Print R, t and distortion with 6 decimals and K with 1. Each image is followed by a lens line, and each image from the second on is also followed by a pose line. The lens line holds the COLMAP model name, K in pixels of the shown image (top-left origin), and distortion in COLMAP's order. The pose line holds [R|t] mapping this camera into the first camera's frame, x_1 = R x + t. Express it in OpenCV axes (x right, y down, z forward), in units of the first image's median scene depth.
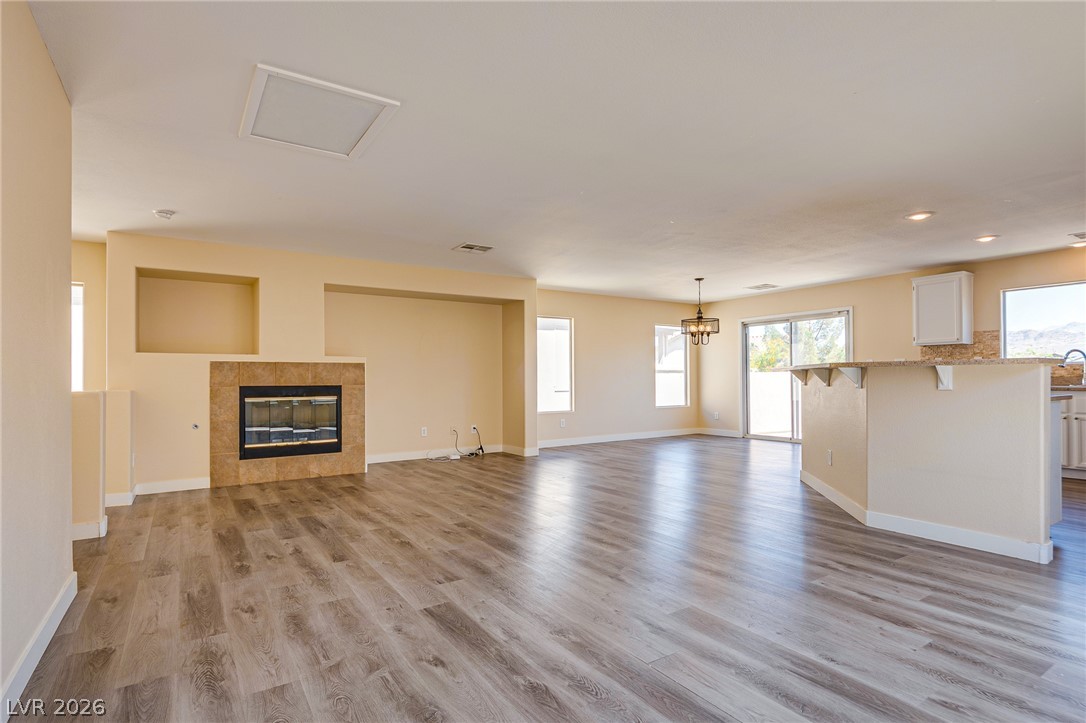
lens RADIAL K [[545.7, 0, 531.9], [0, 545.7, 374.5], [0, 0, 1]] dist [0.005581, -0.003363]
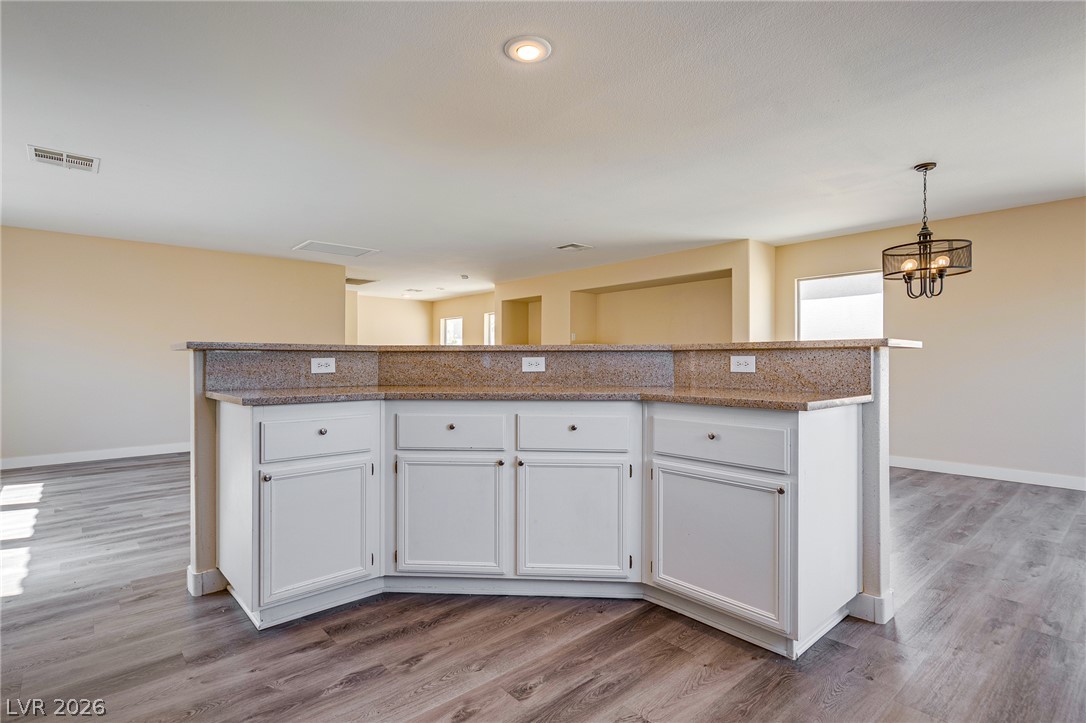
lens RADIAL K [[545.7, 0, 540.8], [0, 545.7, 358.1], [0, 0, 1]] dist [0.005581, -0.003363]
pose [[0.138126, 0.001799, -0.990413, 0.825198], [0.006636, 0.999974, 0.002741, -0.002571], [0.990392, -0.006951, 0.138111, 0.635431]]
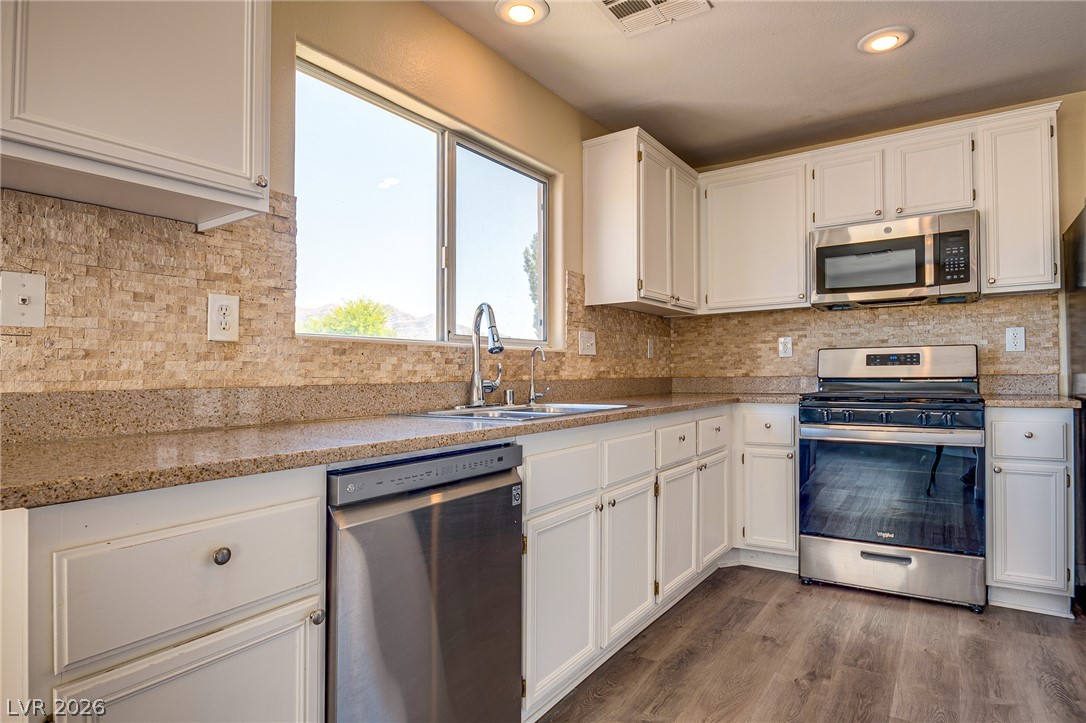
lens RADIAL K [[608.5, 0, 545.6], [0, 608.5, 359.7], [0, 0, 1]] dist [-0.000445, -0.006390]
pose [[-0.392419, 0.032575, 0.919210, 0.524759], [0.007247, 0.999451, -0.032324, 0.001987], [-0.919758, -0.006023, -0.392440, 0.940301]]
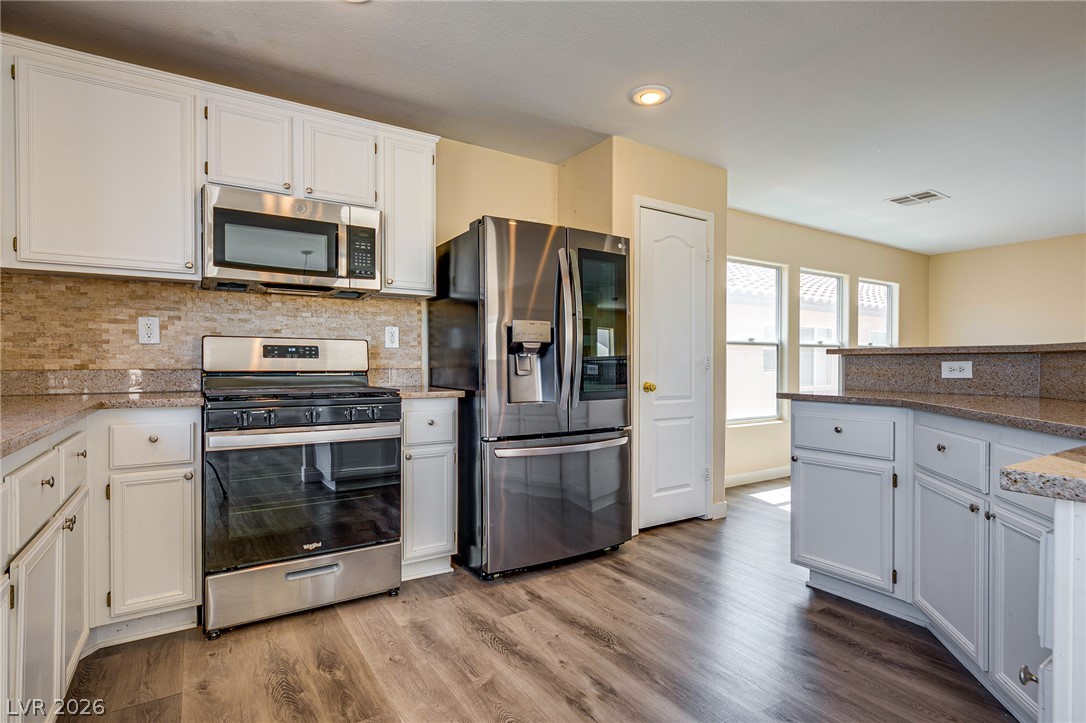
lens RADIAL K [[545.7, 0, 543.6], [0, 545.7, 375.1], [0, 0, 1]] dist [0.005581, -0.003363]
pose [[-0.999962, 0.003733, -0.007840, 0.676308], [0.003622, 0.999892, 0.014231, 0.000346], [0.007892, 0.014203, -0.999868, 0.899896]]
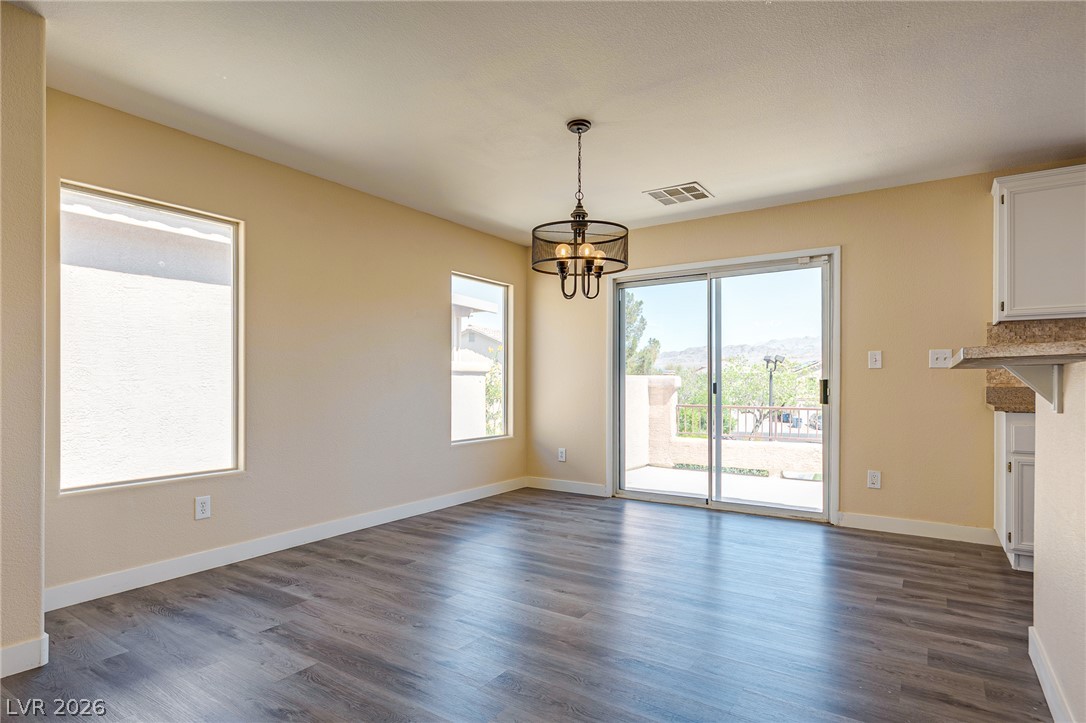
lens RADIAL K [[579.0, 0, 536.3], [0, 579.0, 379.2], [0, 0, 1]] dist [0.008167, -0.005291]
pose [[0.921714, 0.010721, 0.387722, 0.136023], [-0.011545, 0.999933, -0.000203, 0.002879], [-0.387699, -0.004290, 0.921776, 0.698525]]
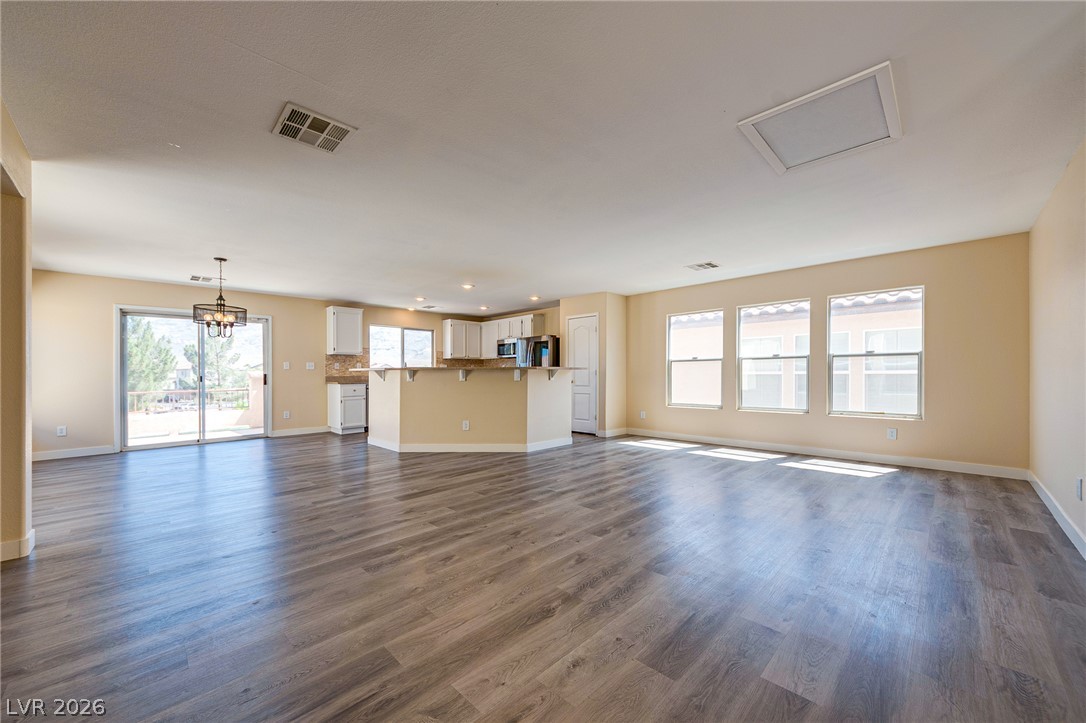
lens RADIAL K [[413.8, 0, 532.2], [0, 413.8, 372.0], [0, 0, 1]] dist [0.000192, -0.000542]
pose [[-0.203999, 0.012430, 0.978892, -0.454501], [0.000764, 0.999921, -0.012538, 0.007672], [-0.978971, -0.001810, -0.203993, 0.723053]]
